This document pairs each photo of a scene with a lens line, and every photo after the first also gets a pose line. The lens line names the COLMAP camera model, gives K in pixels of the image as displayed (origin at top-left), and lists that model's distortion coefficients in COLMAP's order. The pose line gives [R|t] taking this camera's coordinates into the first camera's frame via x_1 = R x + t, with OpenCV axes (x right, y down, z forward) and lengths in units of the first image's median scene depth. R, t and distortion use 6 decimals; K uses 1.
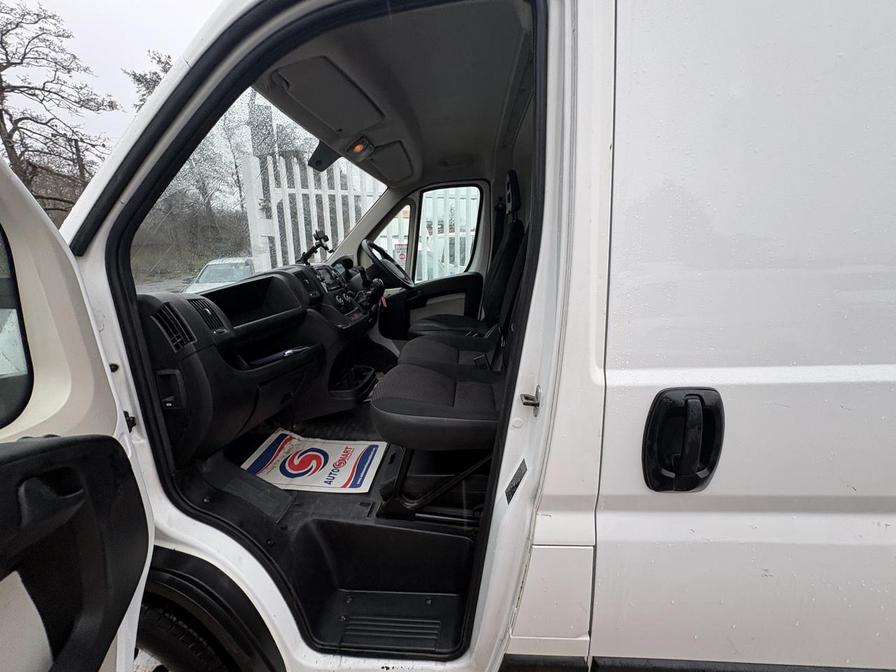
lens RADIAL K [[361.0, 0, 448.2], [0, 361.0, 338.5], [0, 0, 1]] dist [0.003167, -0.000373]
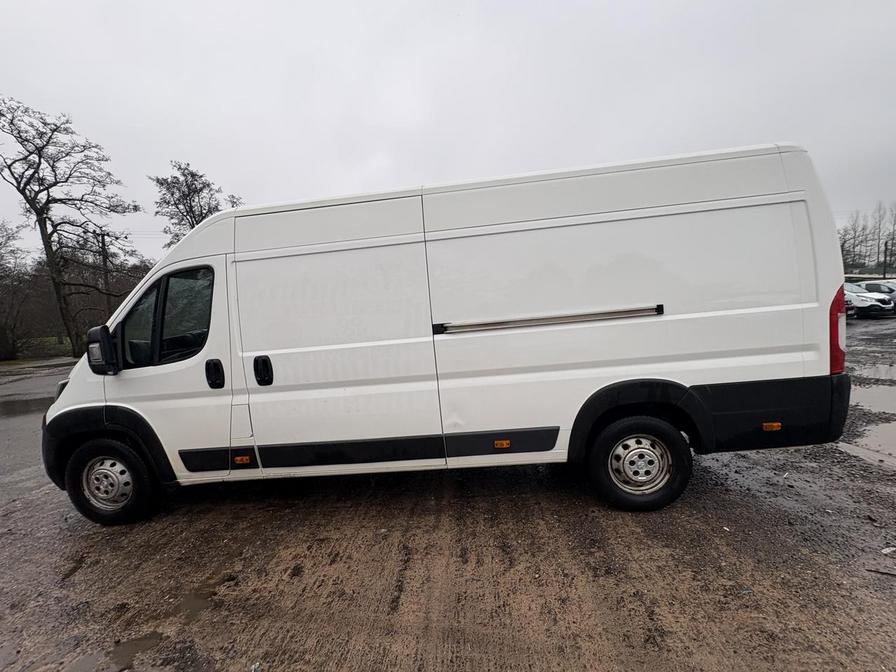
lens RADIAL K [[361.0, 0, 448.2], [0, 361.0, 338.5], [0, 0, 1]] dist [0.003167, -0.000373]
pose [[0.998933, -0.045673, -0.006903, 0.110075], [0.043974, 0.986046, -0.160559, 0.027091], [0.014140, 0.160084, 0.987002, -0.116851]]
